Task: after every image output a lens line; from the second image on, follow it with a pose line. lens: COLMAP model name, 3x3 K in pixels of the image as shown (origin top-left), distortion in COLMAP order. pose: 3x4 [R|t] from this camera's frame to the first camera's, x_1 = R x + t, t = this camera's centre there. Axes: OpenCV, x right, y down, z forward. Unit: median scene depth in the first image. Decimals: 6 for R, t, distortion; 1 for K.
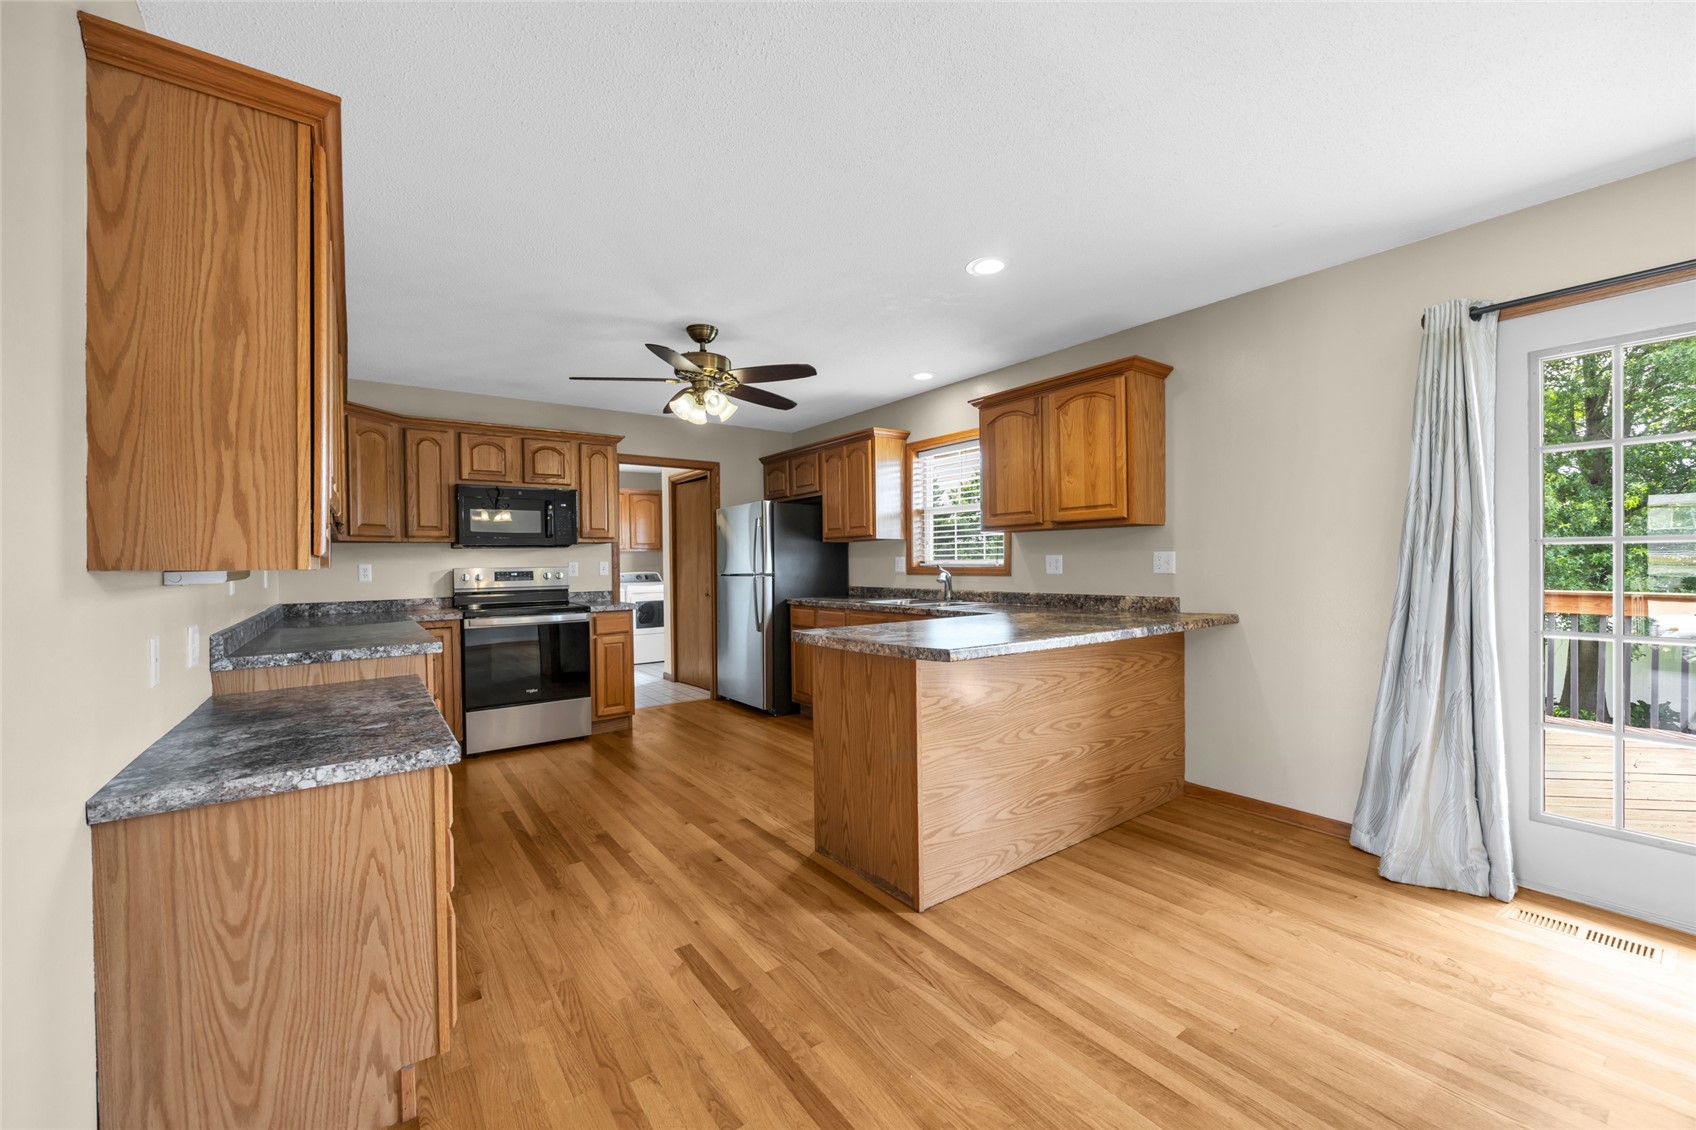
lens RADIAL K [[662.8, 0, 850.0], [0, 662.8, 565.5], [0, 0, 1]] dist [-0.003192, 0.000208]
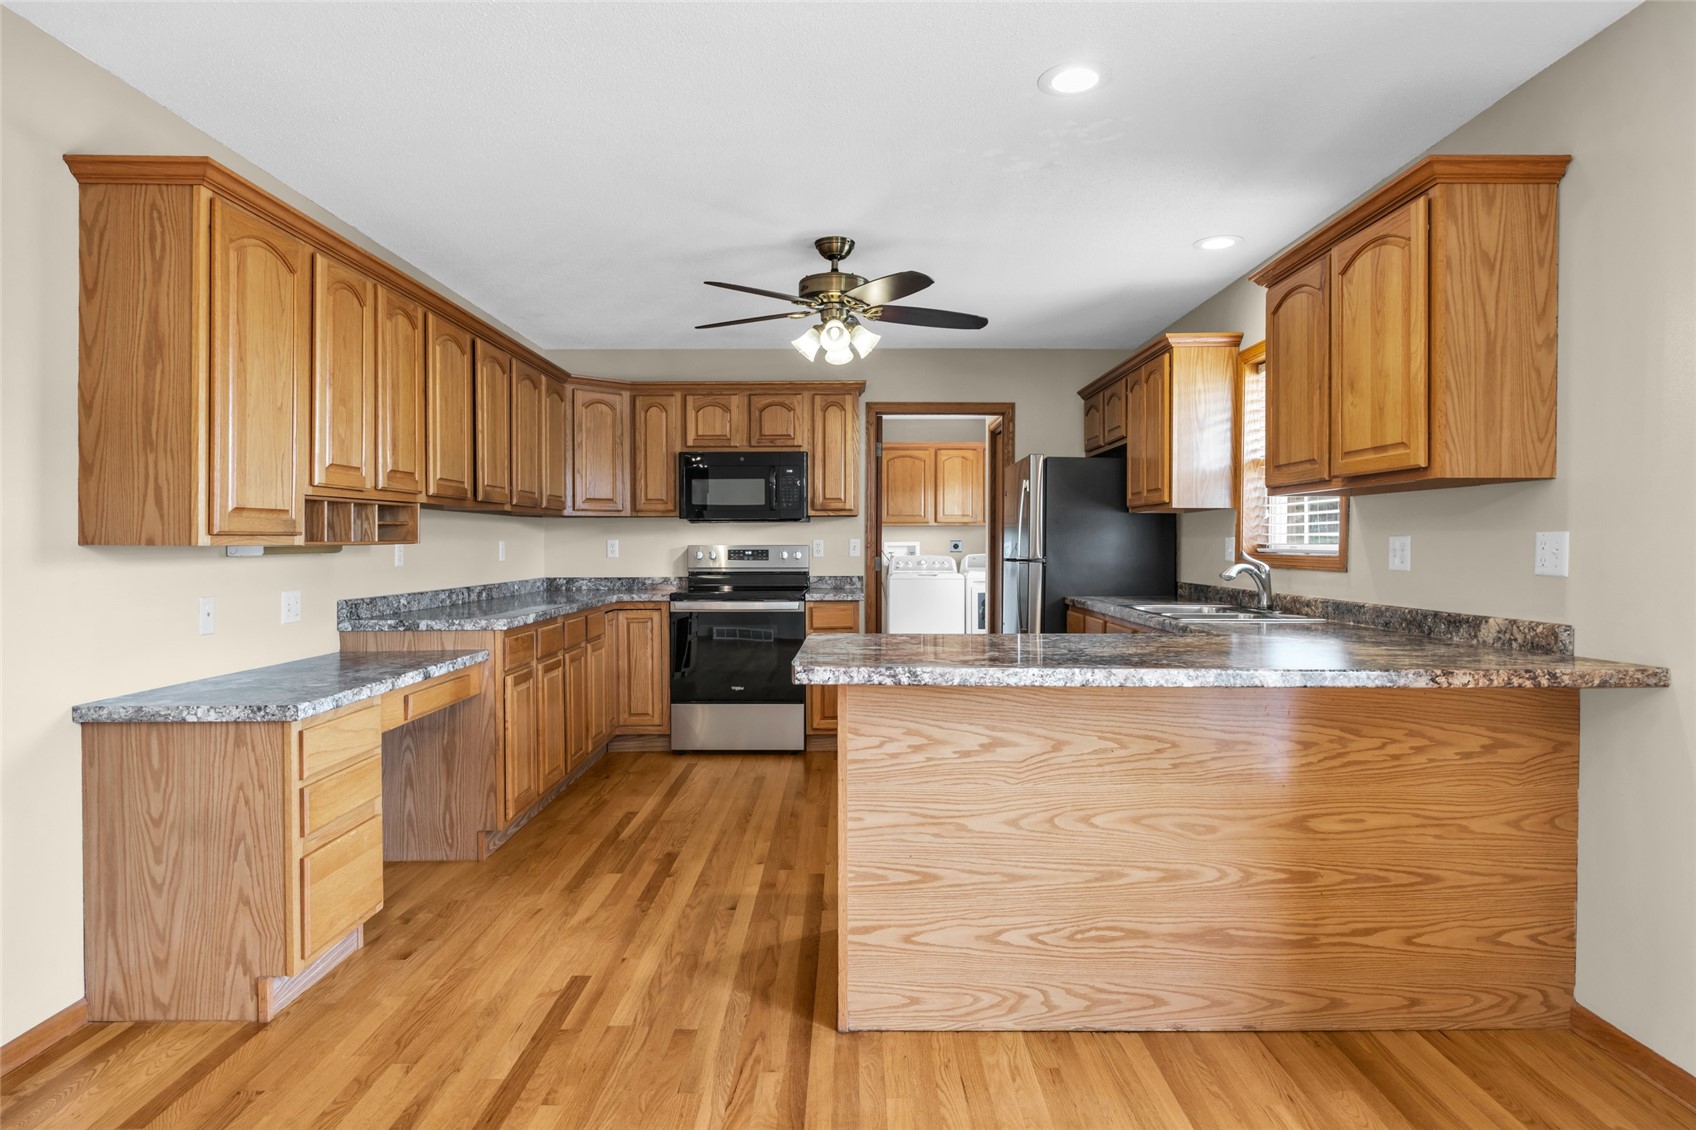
lens RADIAL K [[950.1, 0, 848.1], [0, 950.1, 551.2], [0, 0, 1]] dist [0.001512, -0.002006]
pose [[0.804432, 0.017562, -0.593785, 0.620732], [-0.012852, 0.999843, 0.012160, -0.010898], [0.593905, -0.002151, 0.804532, 0.149046]]
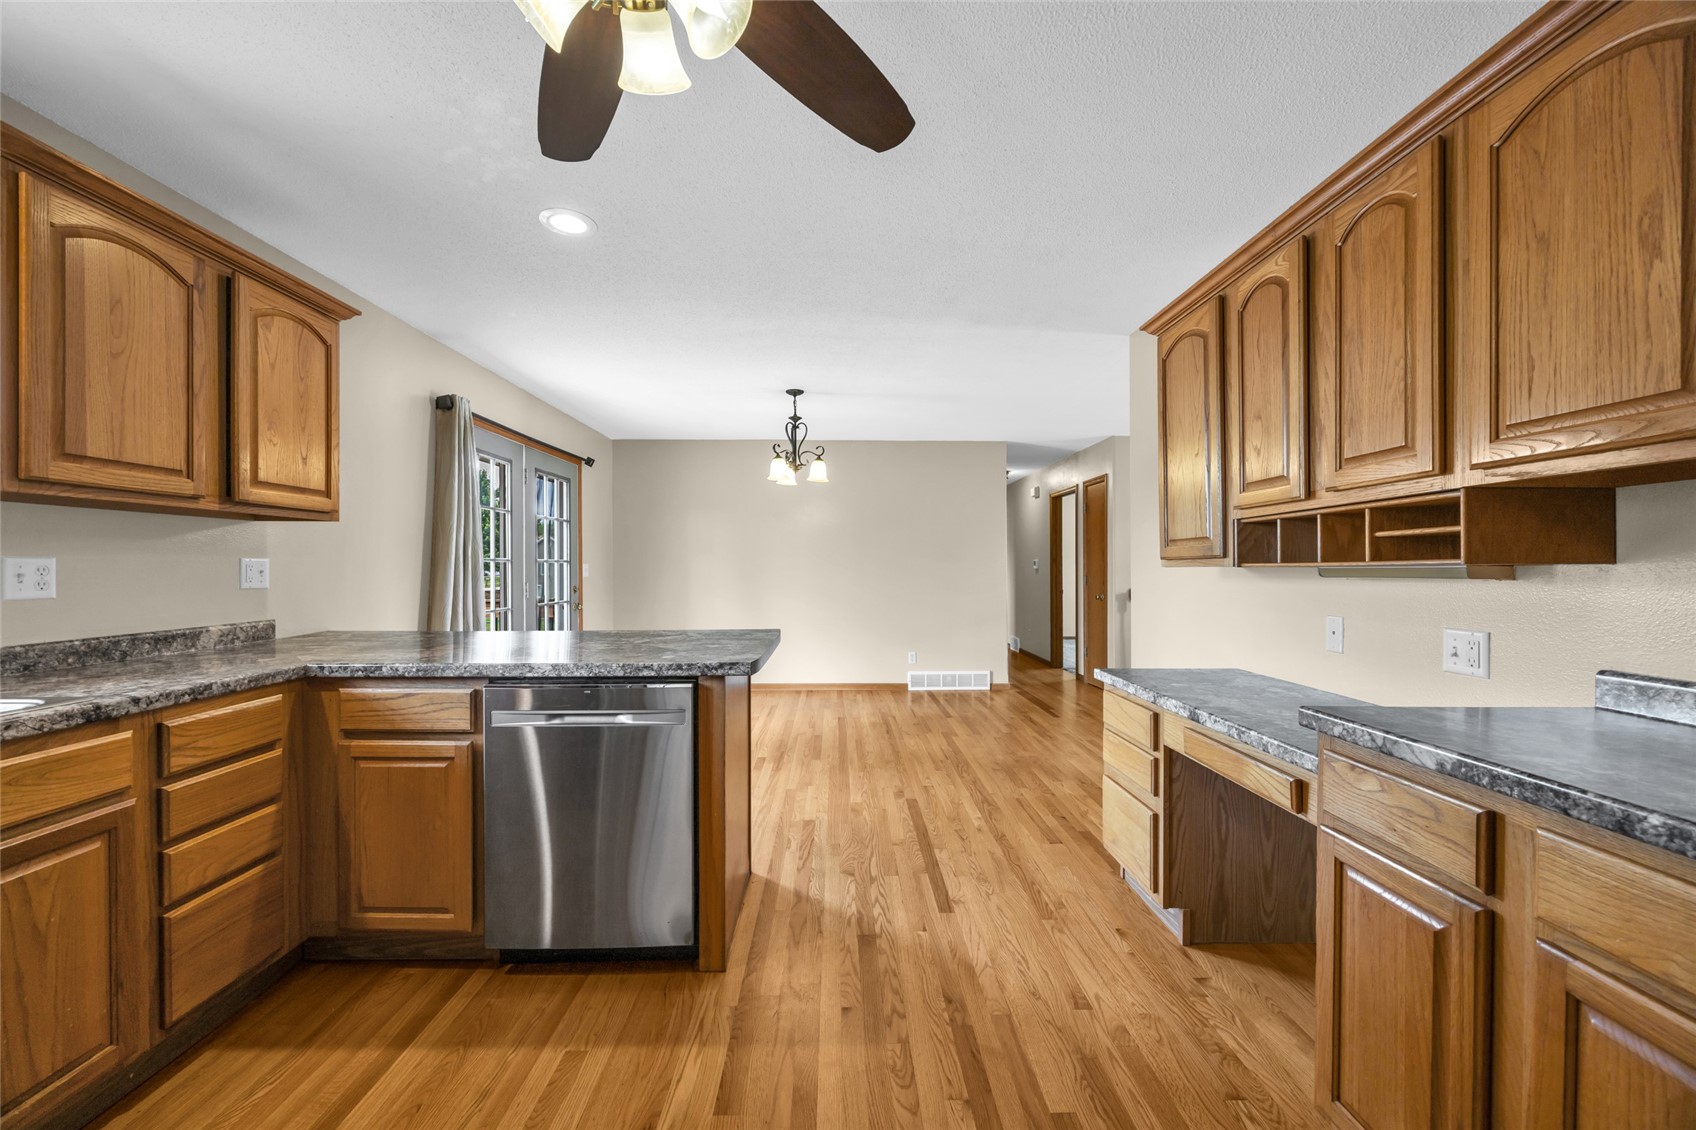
lens RADIAL K [[662.8, 0, 841.1], [0, 662.8, 567.1], [0, 0, 1]] dist [-0.003192, 0.000208]
pose [[-0.811335, 0.013474, 0.584426, -0.607392], [0.014122, 0.999894, -0.003447, 0.000058], [-0.584411, 0.005457, -0.811439, 1.588080]]
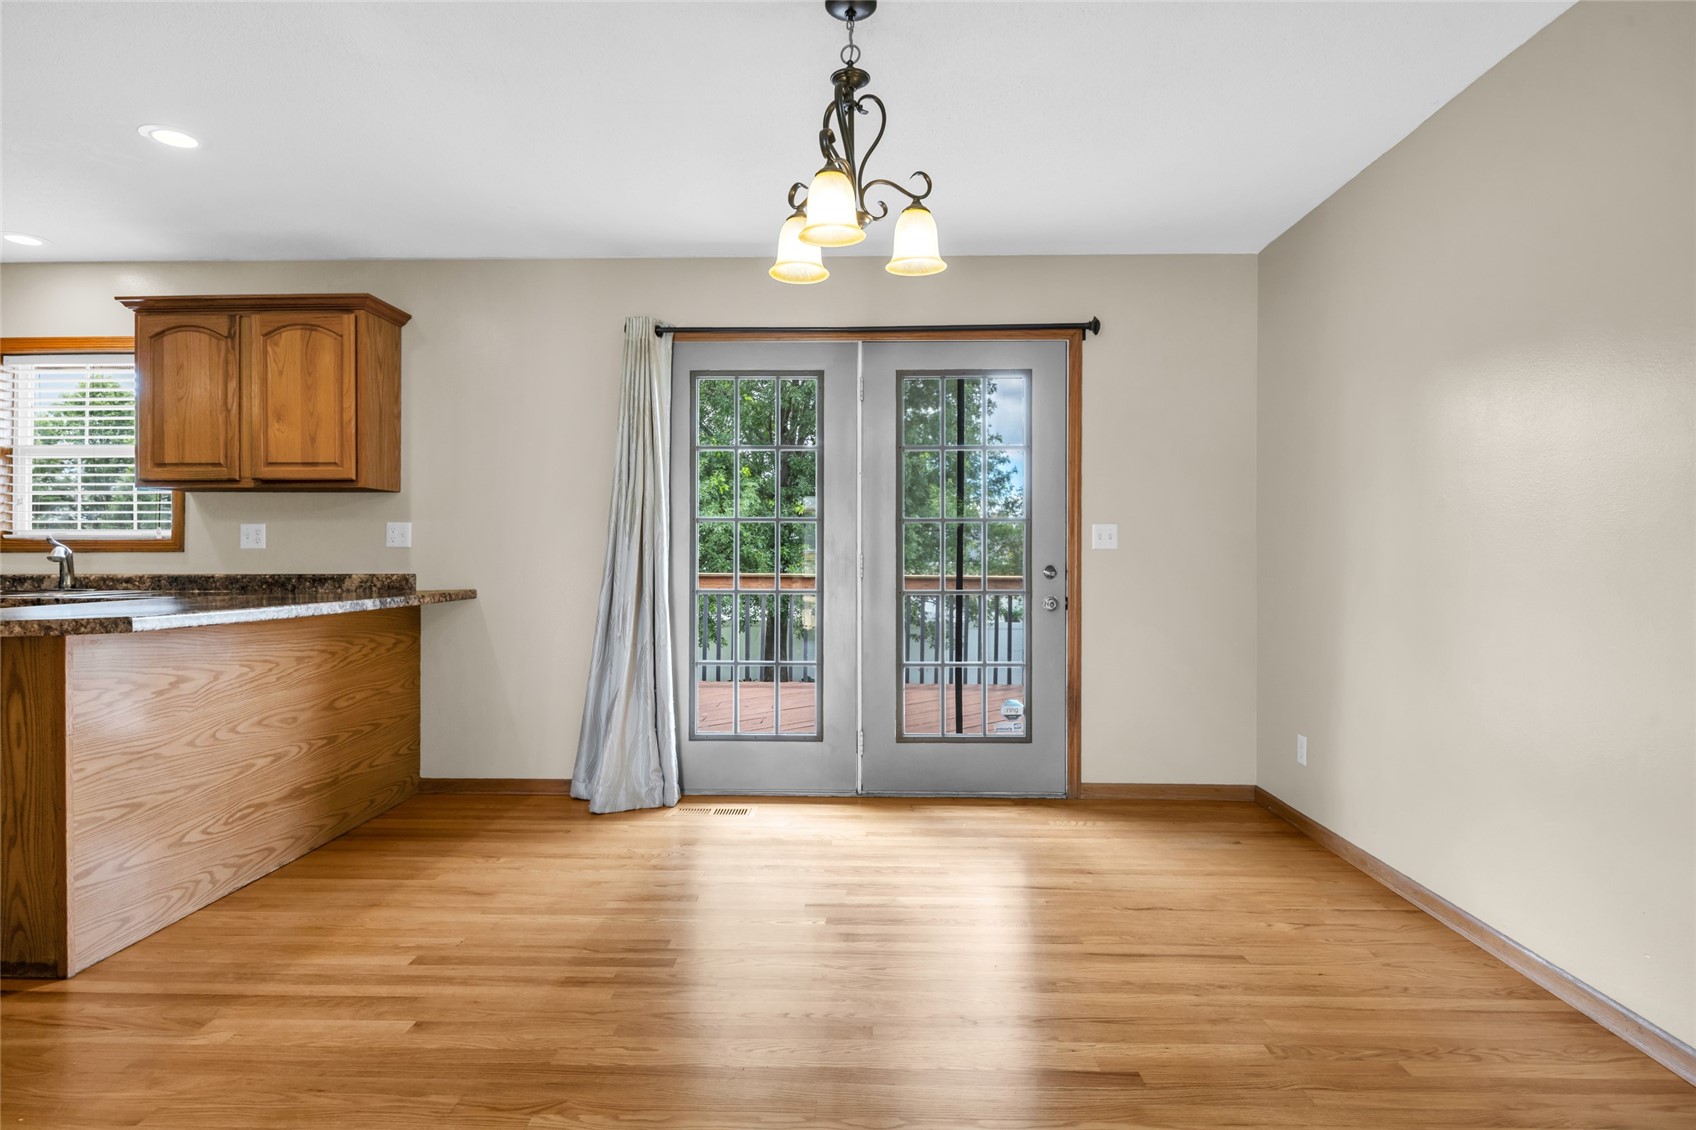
lens RADIAL K [[911.0, 0, 850.9], [0, 911.0, 556.8], [0, 0, 1]] dist [-0.004214, -0.002169]
pose [[0.617487, 0.011388, 0.786498, -0.137494], [-0.004067, 0.999928, -0.011285, 0.047166], [-0.786570, 0.003770, 0.617489, -0.286236]]
